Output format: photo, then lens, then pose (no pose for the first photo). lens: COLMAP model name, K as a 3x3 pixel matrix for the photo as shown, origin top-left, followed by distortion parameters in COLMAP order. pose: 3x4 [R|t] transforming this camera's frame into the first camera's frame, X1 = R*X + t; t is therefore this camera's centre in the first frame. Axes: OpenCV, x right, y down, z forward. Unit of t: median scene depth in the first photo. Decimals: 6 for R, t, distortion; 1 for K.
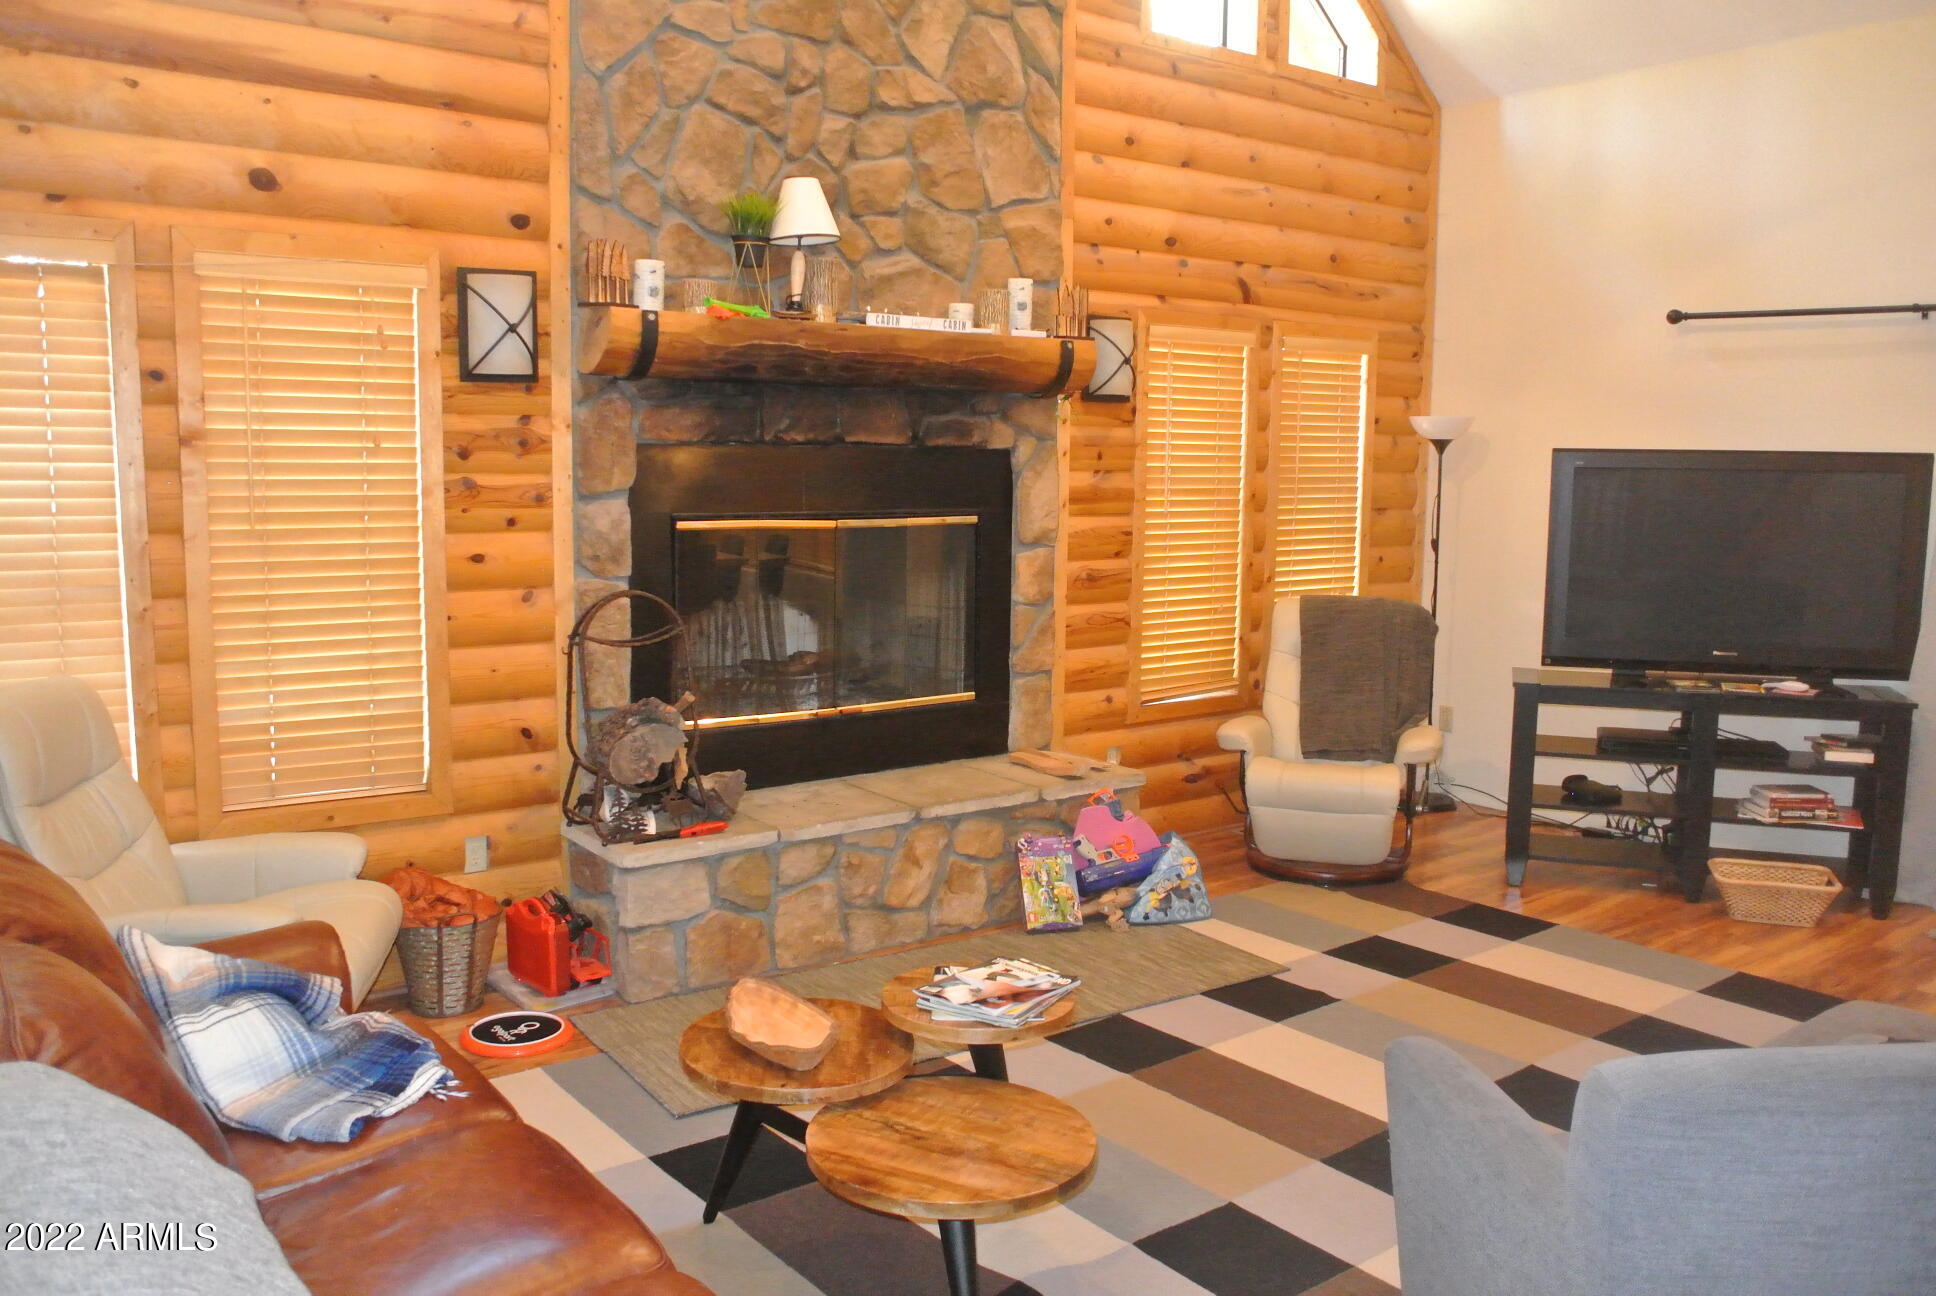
lens RADIAL K [[1513.7, 0, 967.8], [0, 1513.7, 633.4], [0, 0, 1]] dist [-0.067526, 0.039734]
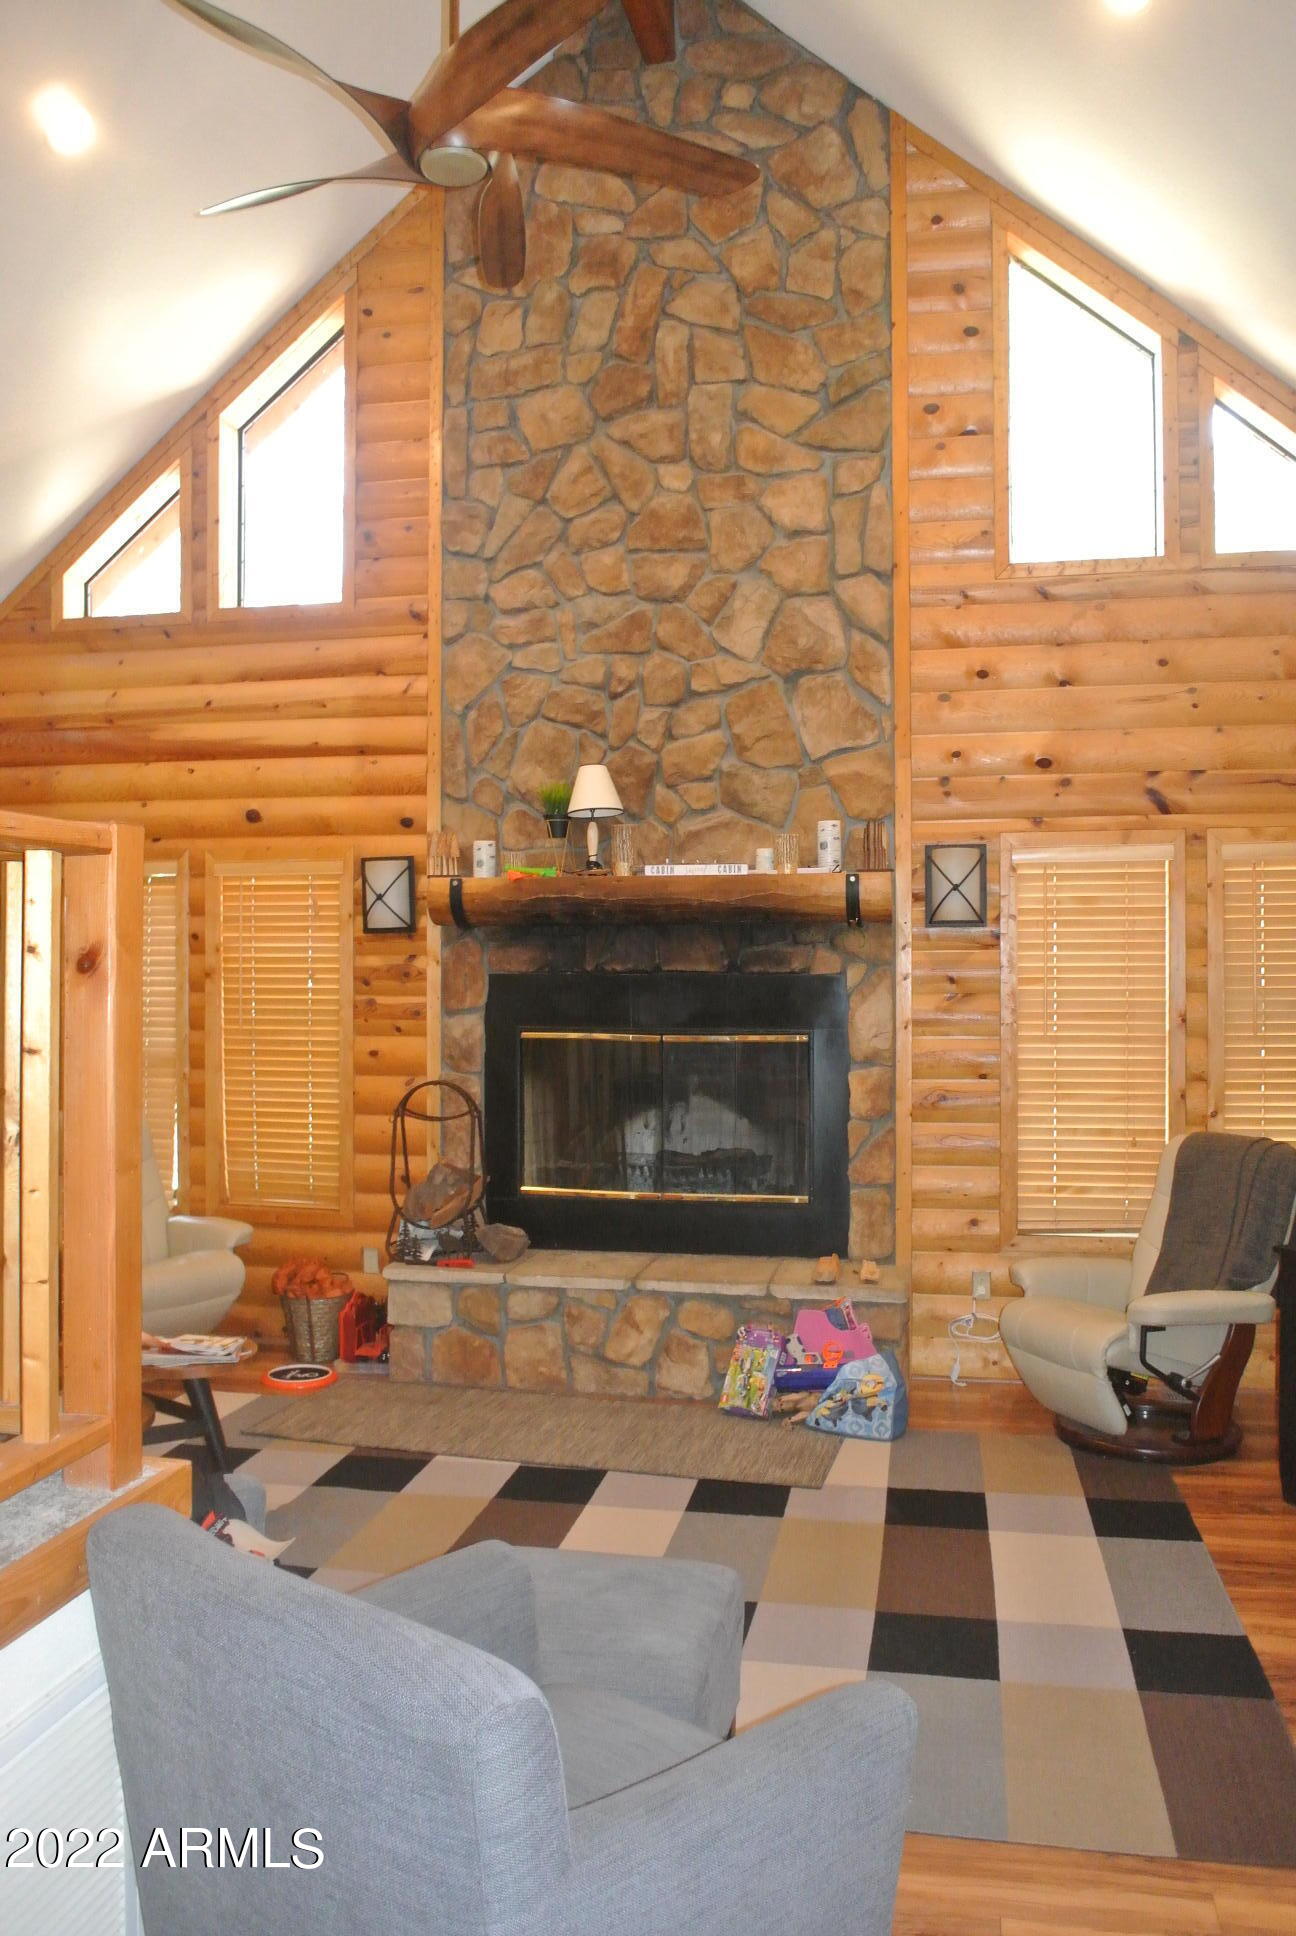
lens RADIAL K [[1513.7, 0, 652.0], [0, 1513.7, 969.1], [0, 0, 1]] dist [-0.067526, 0.039734]
pose [[0.658775, -0.011873, -0.752246, 0.869380], [-0.080616, 0.993005, -0.086272, -0.024208], [0.748008, 0.117477, 0.653210, 0.216308]]
